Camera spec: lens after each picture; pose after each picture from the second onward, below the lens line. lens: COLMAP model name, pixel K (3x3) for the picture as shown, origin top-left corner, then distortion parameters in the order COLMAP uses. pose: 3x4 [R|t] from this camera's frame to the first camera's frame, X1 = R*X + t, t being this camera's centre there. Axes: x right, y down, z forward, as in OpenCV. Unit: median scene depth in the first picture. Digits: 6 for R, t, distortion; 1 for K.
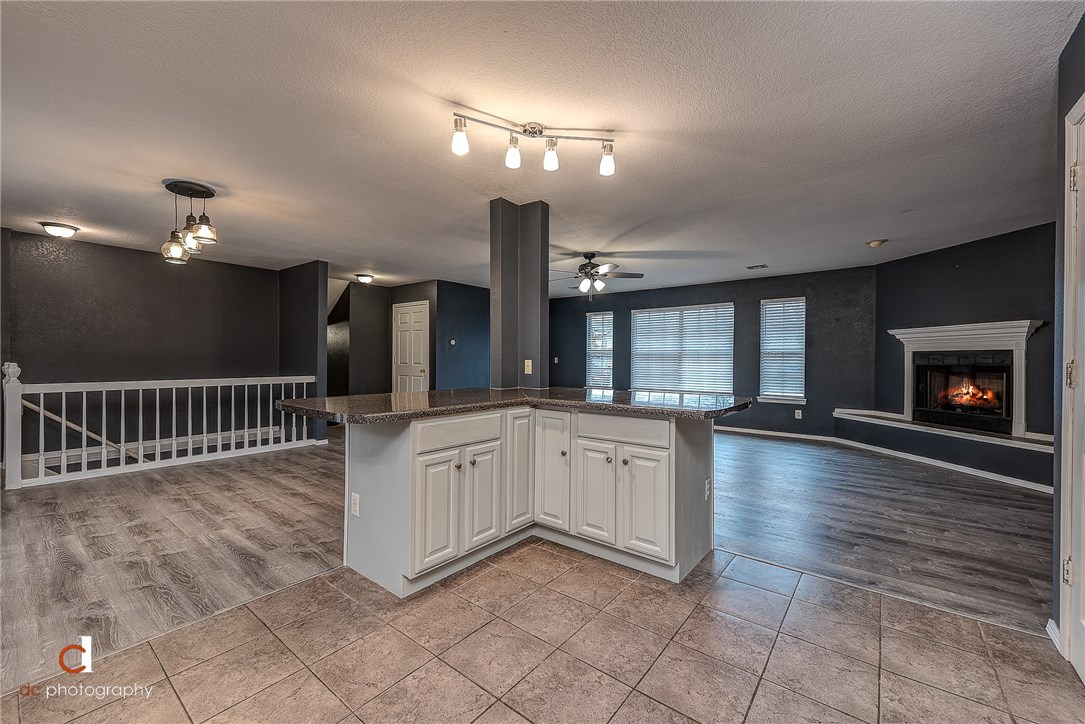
lens RADIAL K [[427.9, 0, 554.8], [0, 427.9, 356.8], [0, 0, 1]] dist [0.006603, -0.001349]
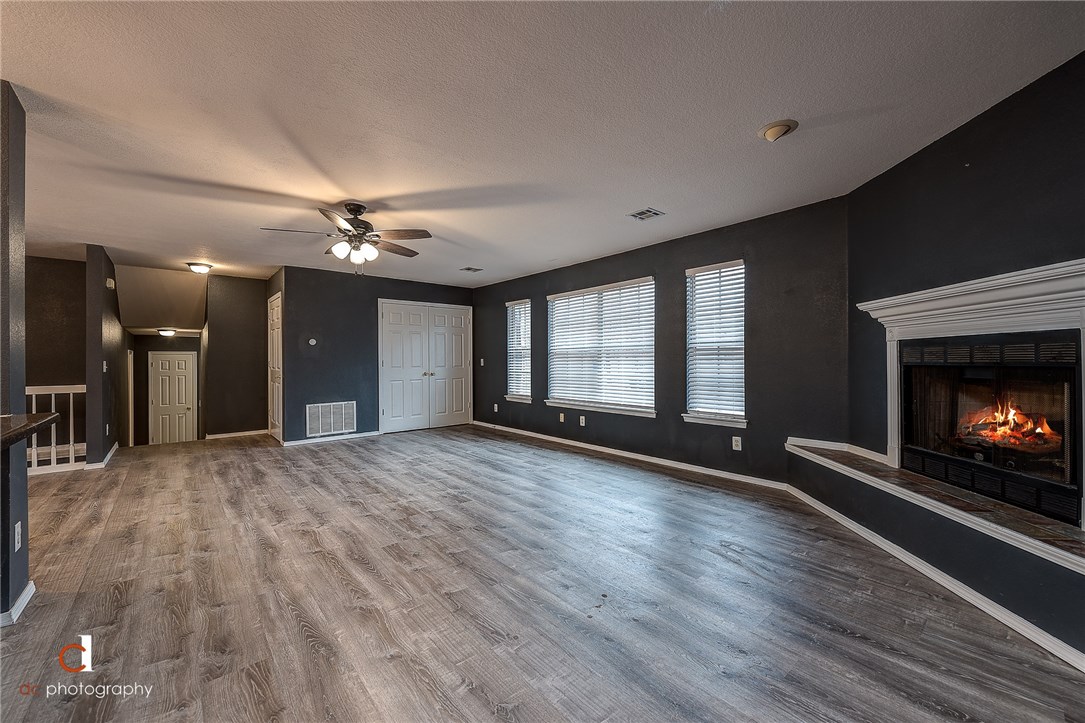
lens RADIAL K [[427.9, 0, 552.8], [0, 427.9, 361.3], [0, 0, 1]] dist [0.006603, -0.001349]
pose [[0.979827, -0.008970, -0.199646, 0.429630], [0.010192, 0.999935, 0.005095, 0.005347], [0.199587, -0.007027, 0.979855, 0.321564]]
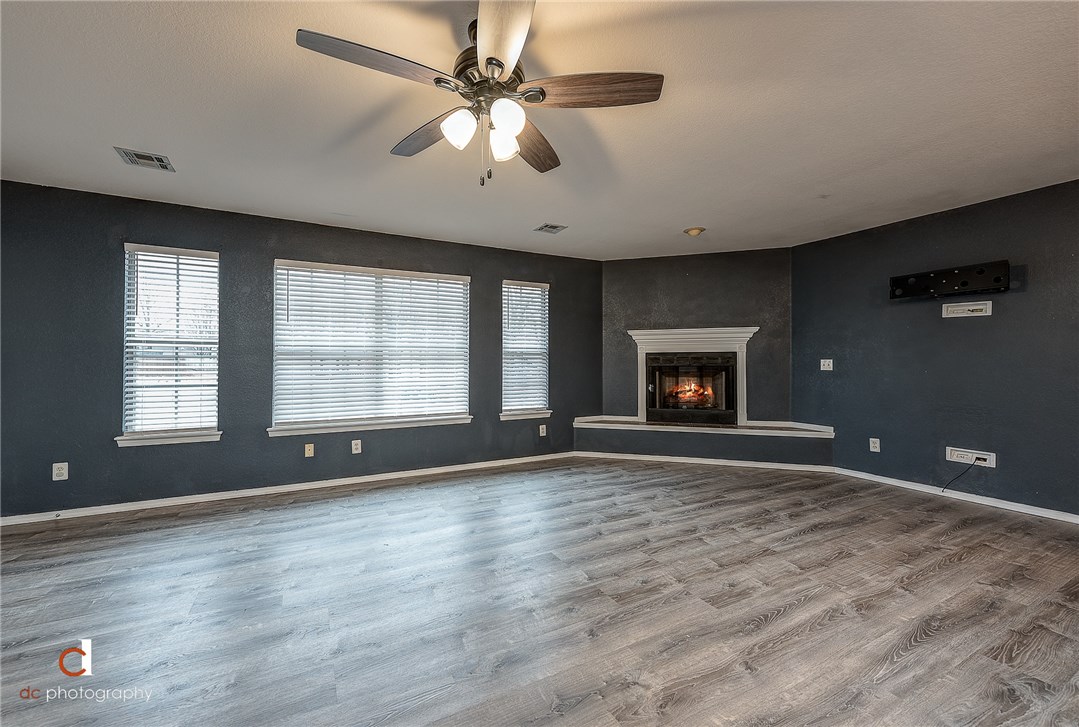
lens RADIAL K [[425.6, 0, 531.9], [0, 425.6, 368.1], [0, 0, 1]] dist [0.006603, -0.001349]
pose [[0.432211, -0.019007, 0.901572, -0.153312], [0.001067, 0.999788, 0.020566, 0.002094], [-0.901772, -0.007927, 0.432140, 0.681136]]
